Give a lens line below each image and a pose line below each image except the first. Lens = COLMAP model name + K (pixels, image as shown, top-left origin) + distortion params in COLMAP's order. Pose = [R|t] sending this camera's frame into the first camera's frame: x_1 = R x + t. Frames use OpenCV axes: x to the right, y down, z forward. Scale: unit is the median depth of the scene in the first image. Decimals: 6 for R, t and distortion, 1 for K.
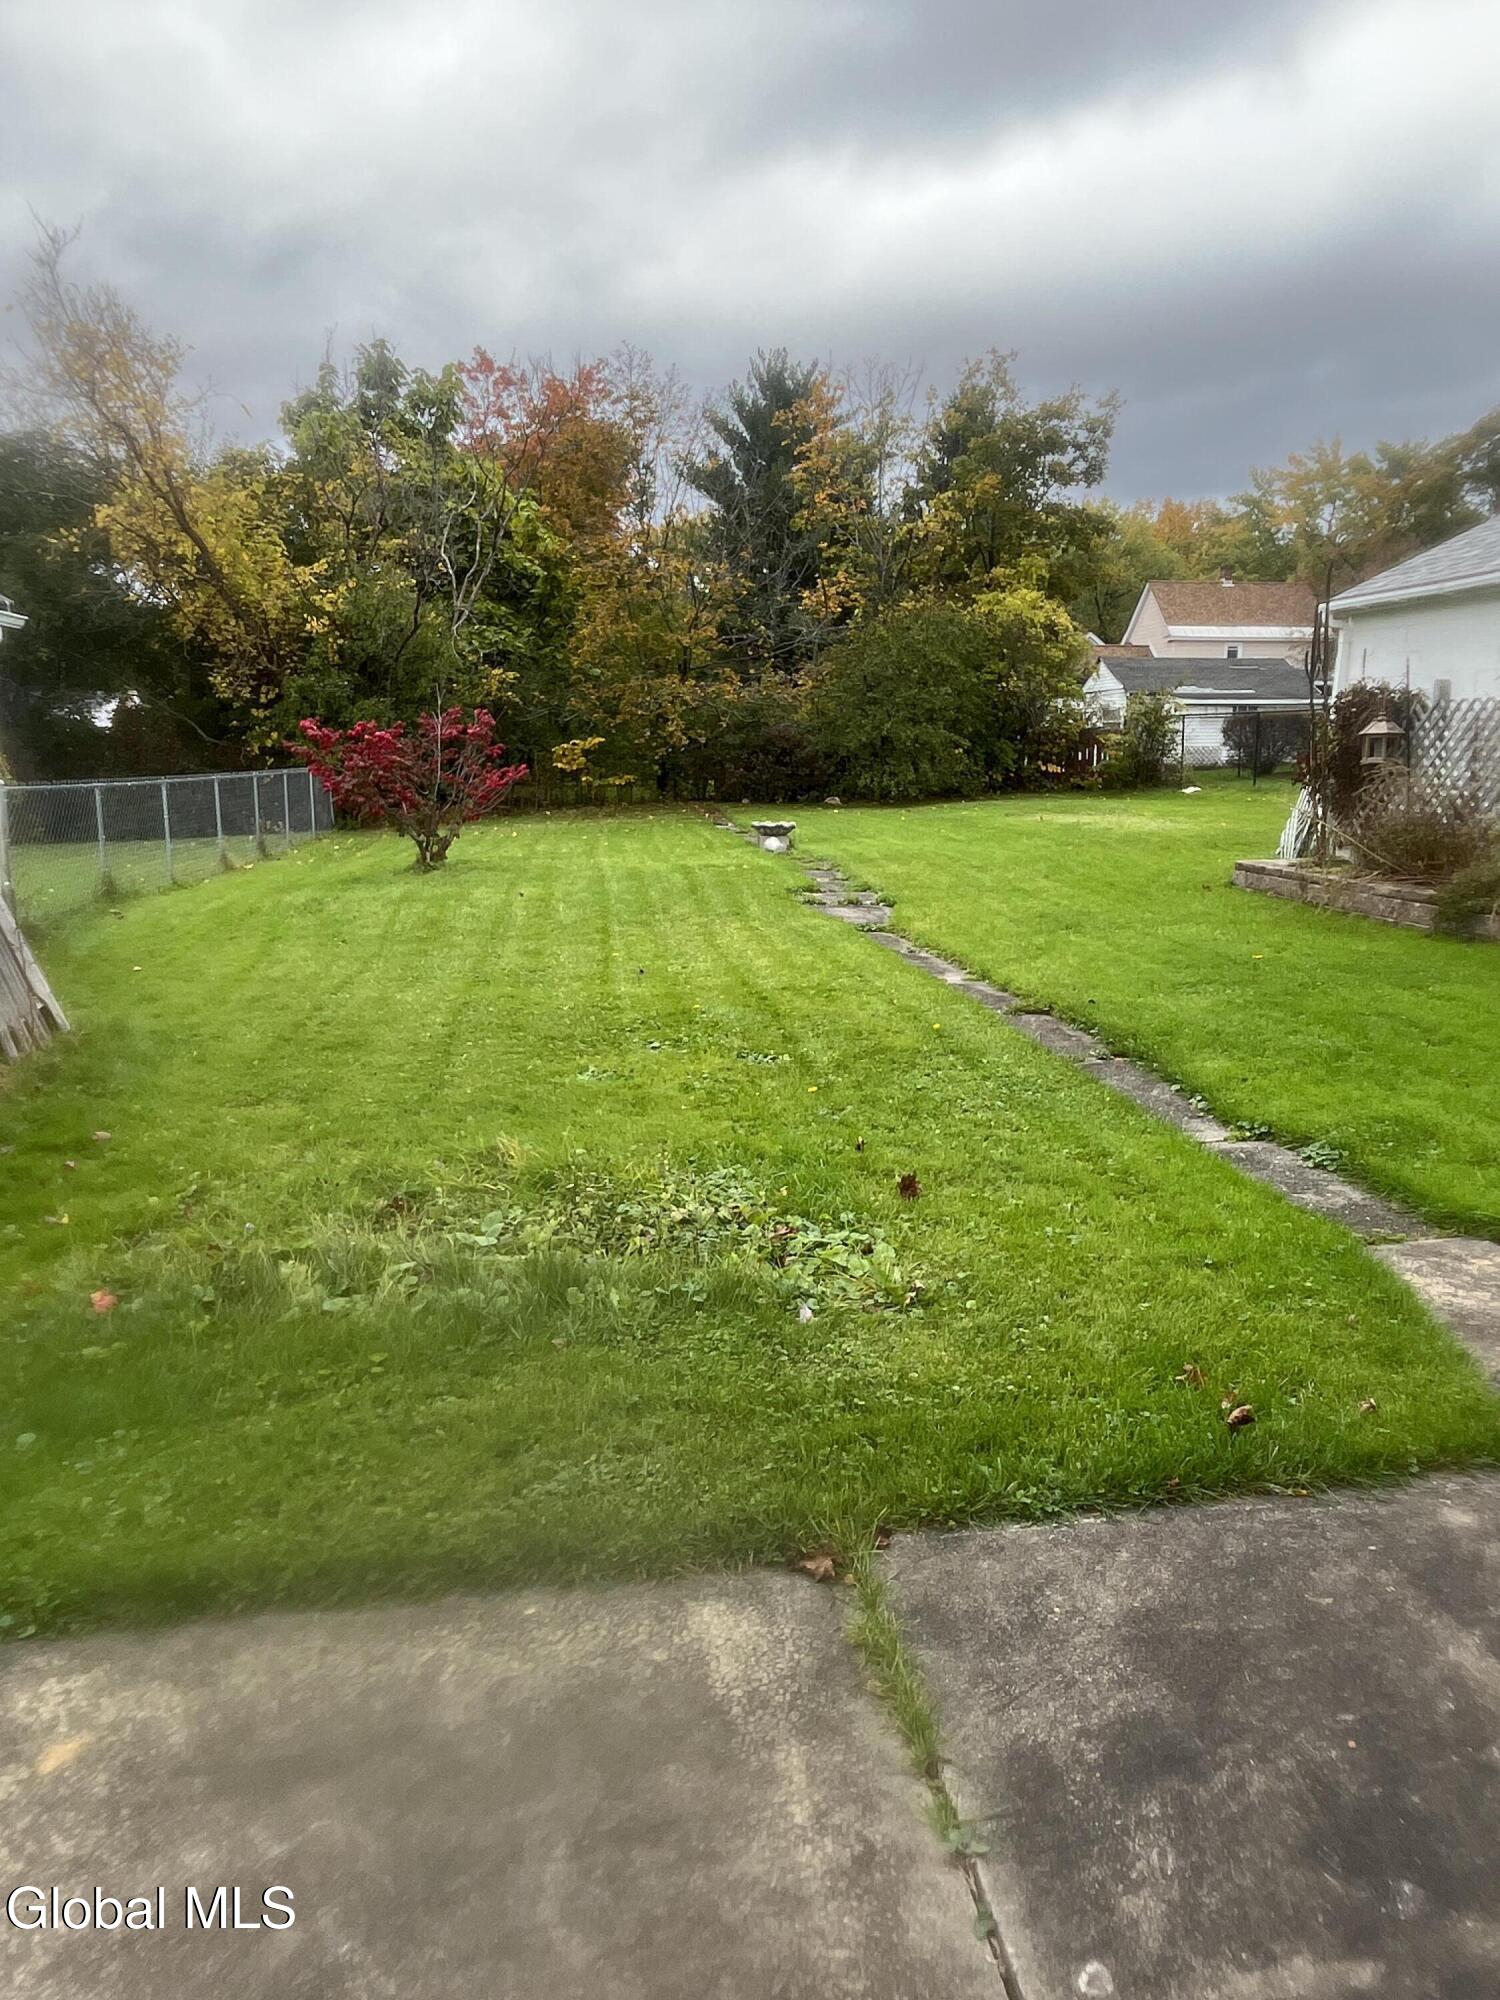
lens RADIAL K [[1288.2, 0, 748.0], [0, 1288.2, 999.4], [0, 0, 1]] dist [-0.006577, -0.000526]
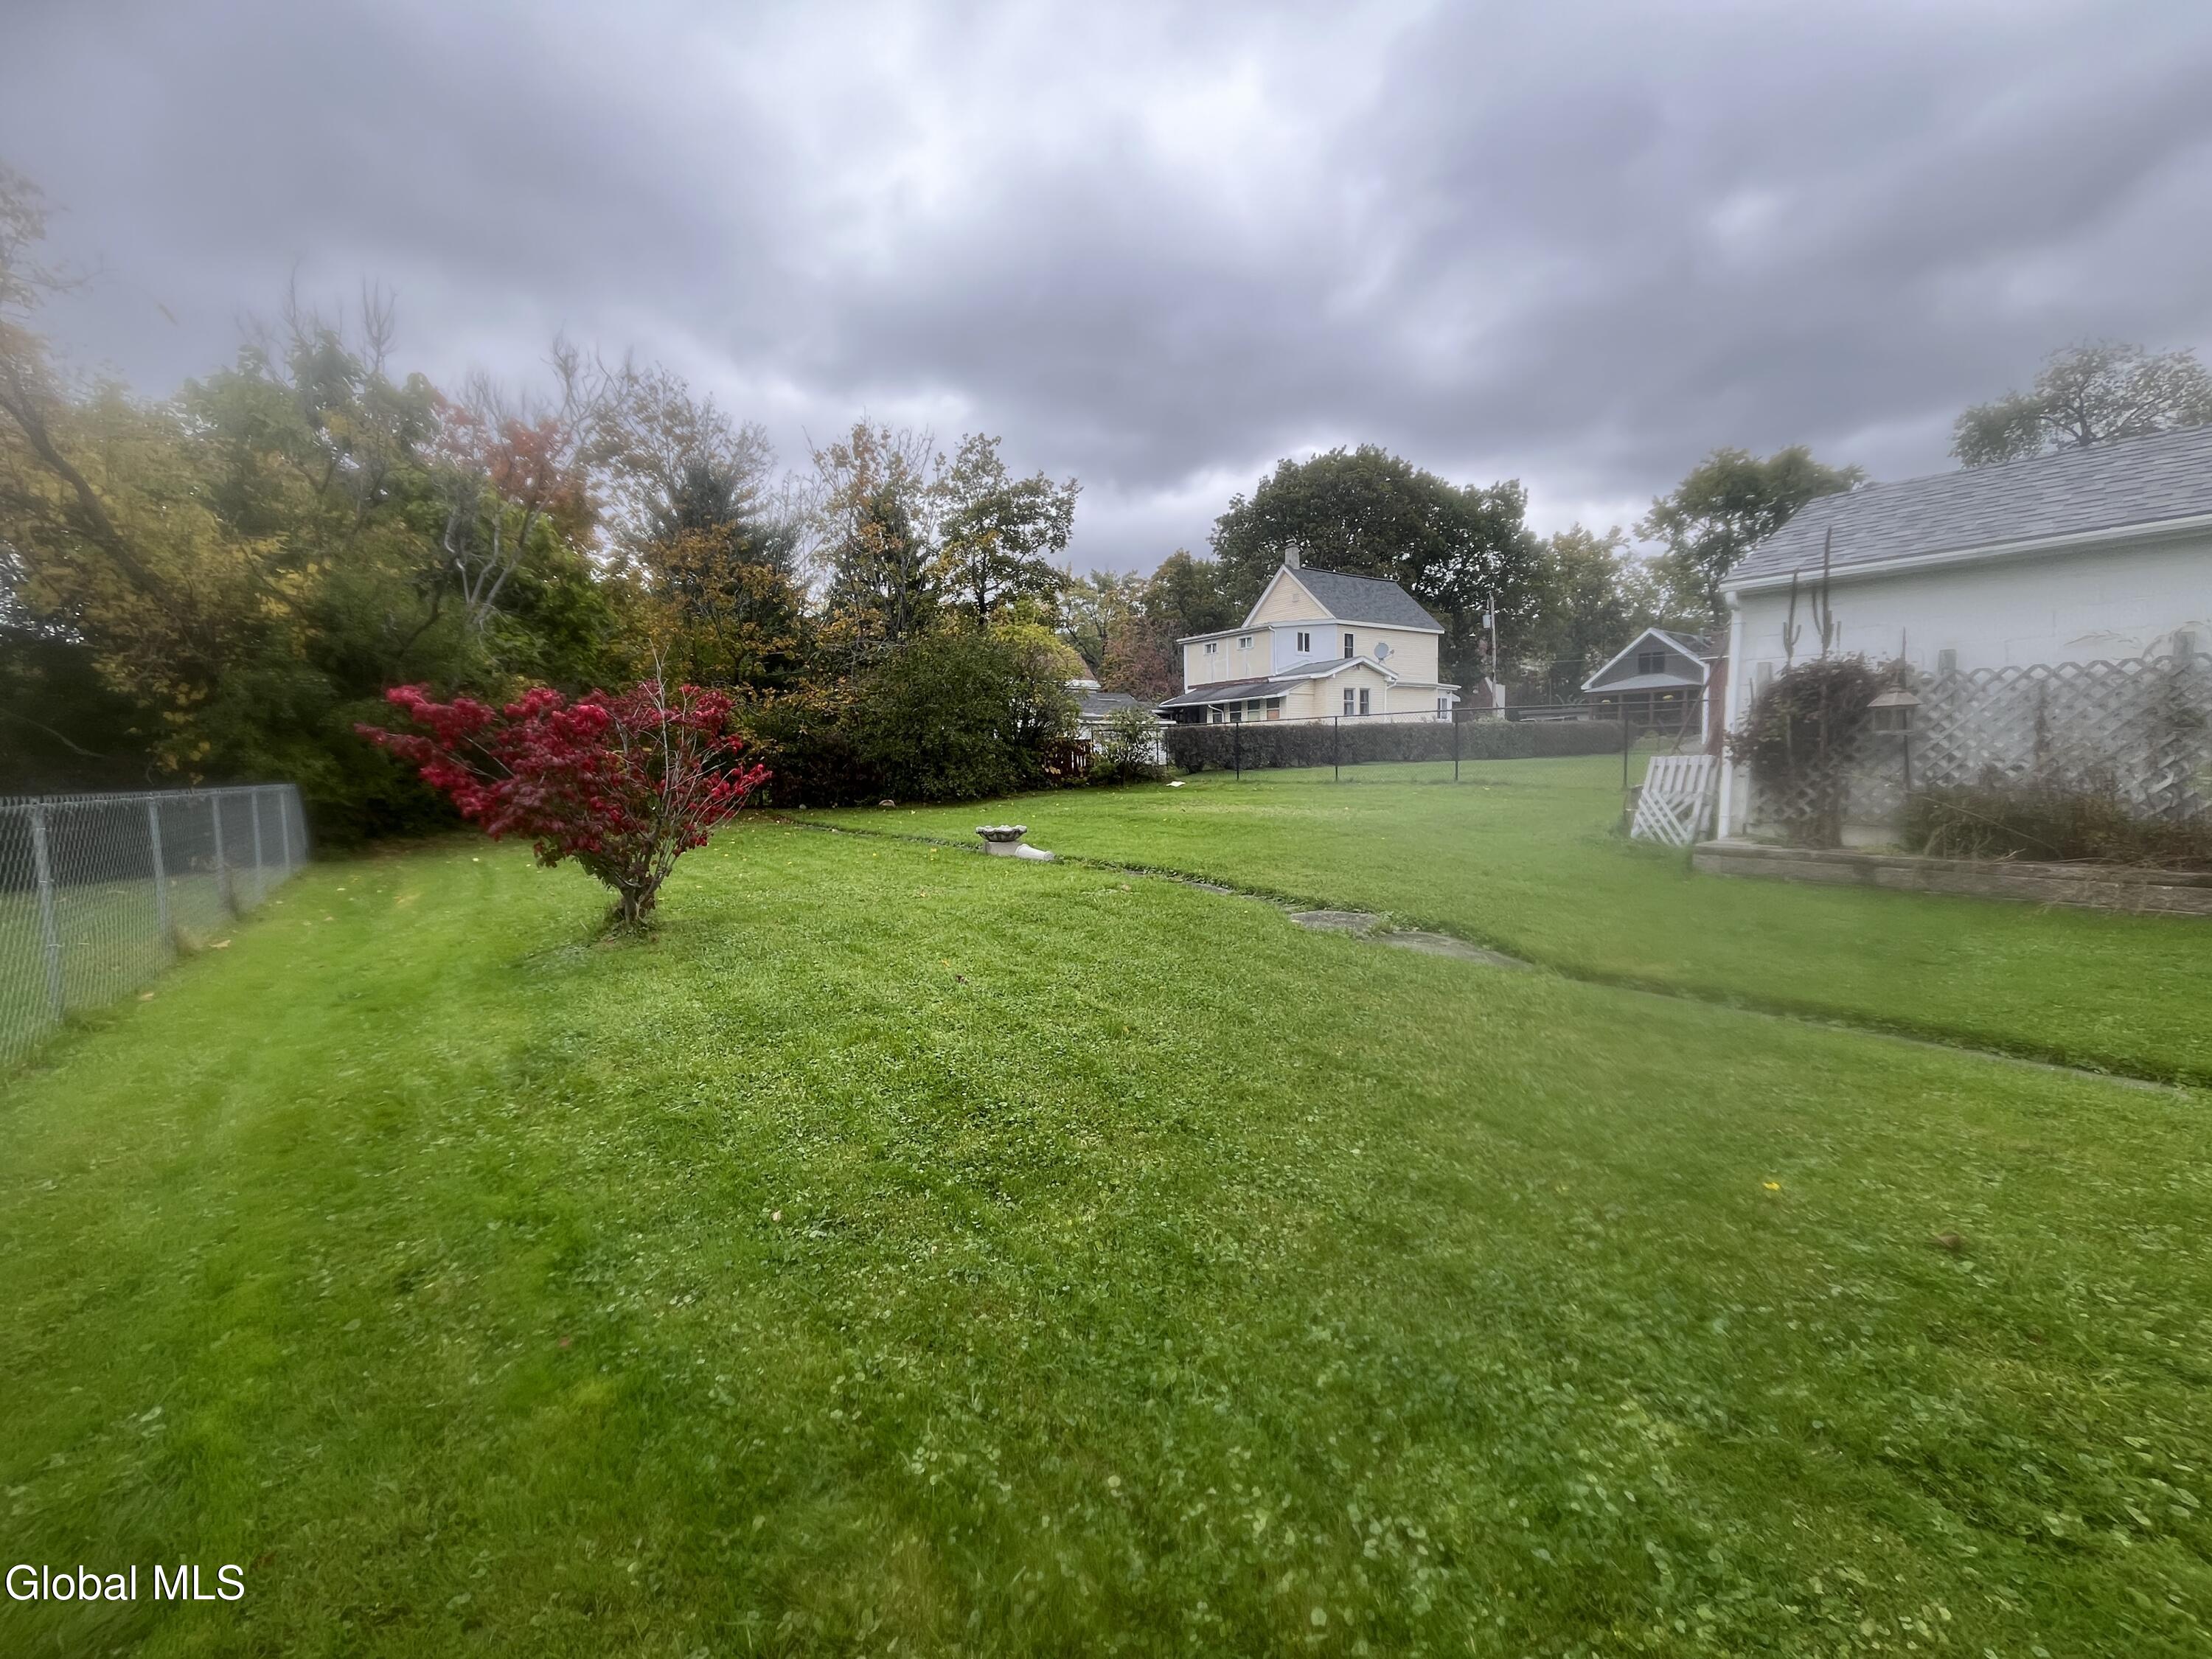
lens RADIAL K [[888.8, 0, 1109.8], [0, 888.8, 834.6], [0, 0, 1]] dist [-0.011113, -0.000765]
pose [[0.879303, -0.054496, 0.473135, -0.139870], [0.107684, 0.990454, -0.086047, -0.048276], [-0.463929, 0.126610, 0.876778, 0.289296]]
